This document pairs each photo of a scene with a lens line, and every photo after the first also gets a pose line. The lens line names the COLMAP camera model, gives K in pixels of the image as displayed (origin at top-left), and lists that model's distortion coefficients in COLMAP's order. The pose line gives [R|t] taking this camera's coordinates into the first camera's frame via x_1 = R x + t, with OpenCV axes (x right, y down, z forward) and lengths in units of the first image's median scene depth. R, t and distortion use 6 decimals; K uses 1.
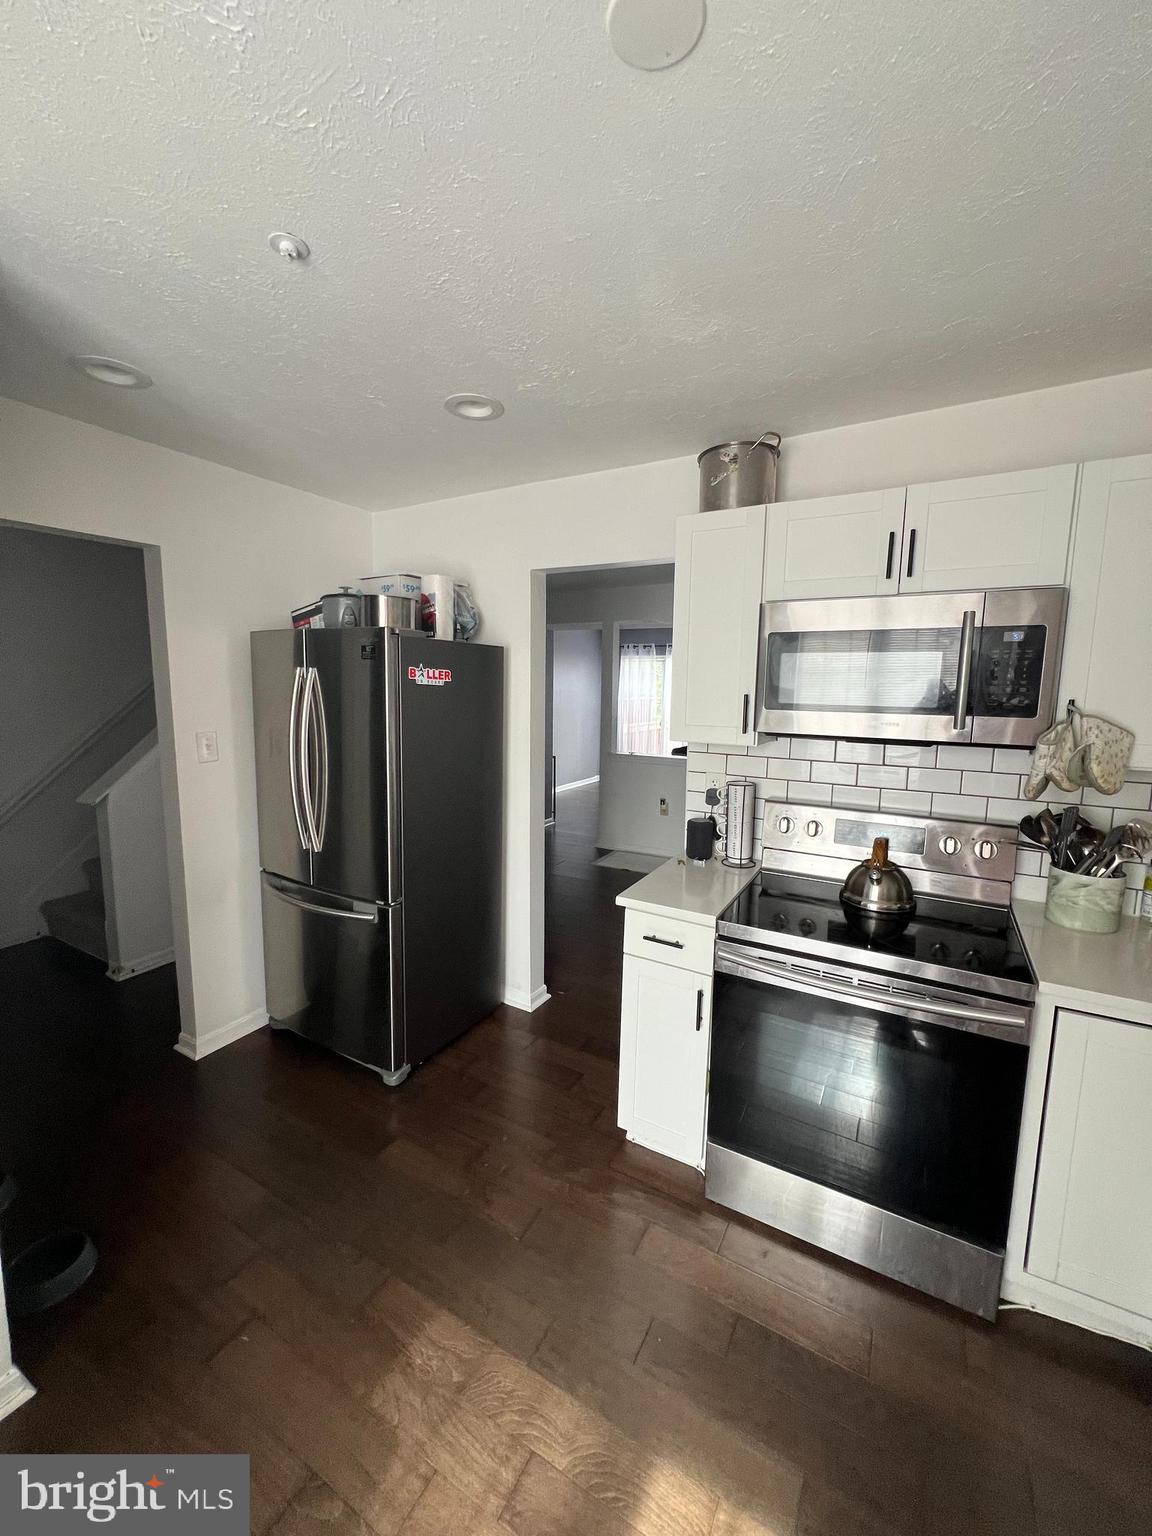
lens RADIAL K [[615.7, 0, 571.8], [0, 615.7, 760.4], [0, 0, 1]] dist [-0.000366, 0.000114]
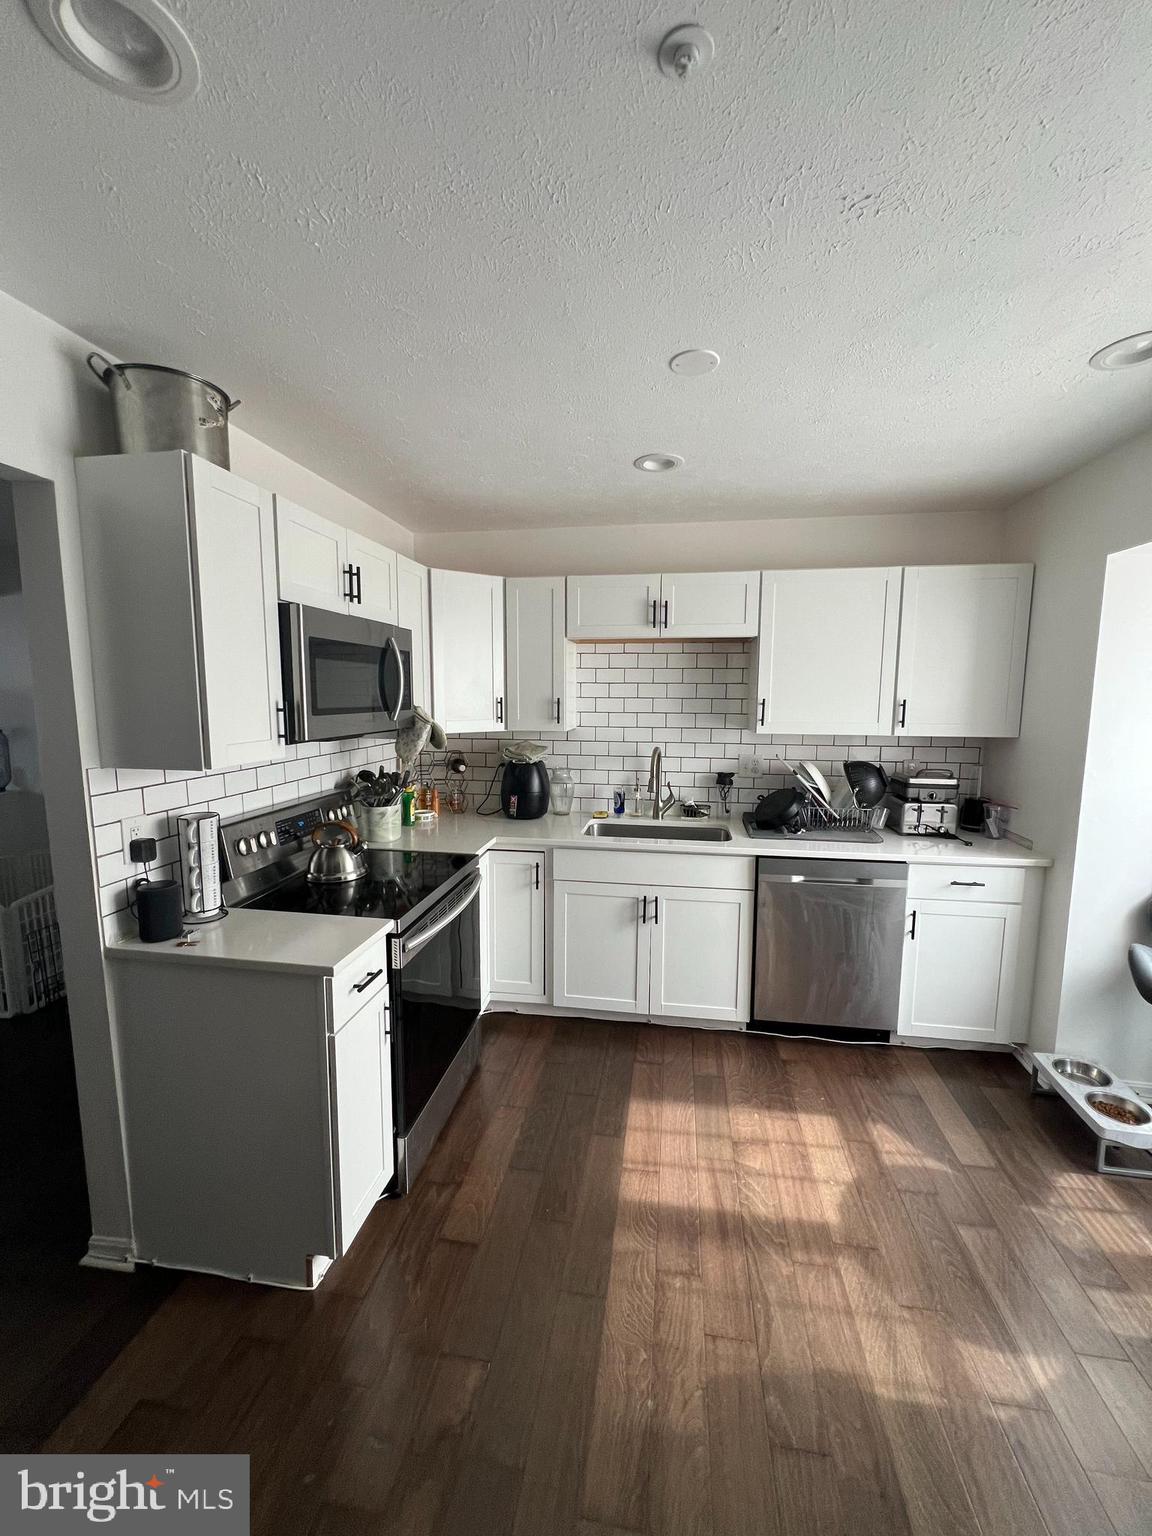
lens RADIAL K [[615.7, 0, 574.7], [0, 615.7, 767.2], [0, 0, 1]] dist [-0.000366, 0.000114]
pose [[-0.352969, -0.128434, 0.926778, -0.951167], [0.103375, 0.979116, 0.175058, -0.171795], [-0.929907, 0.157596, -0.332321, 1.245797]]
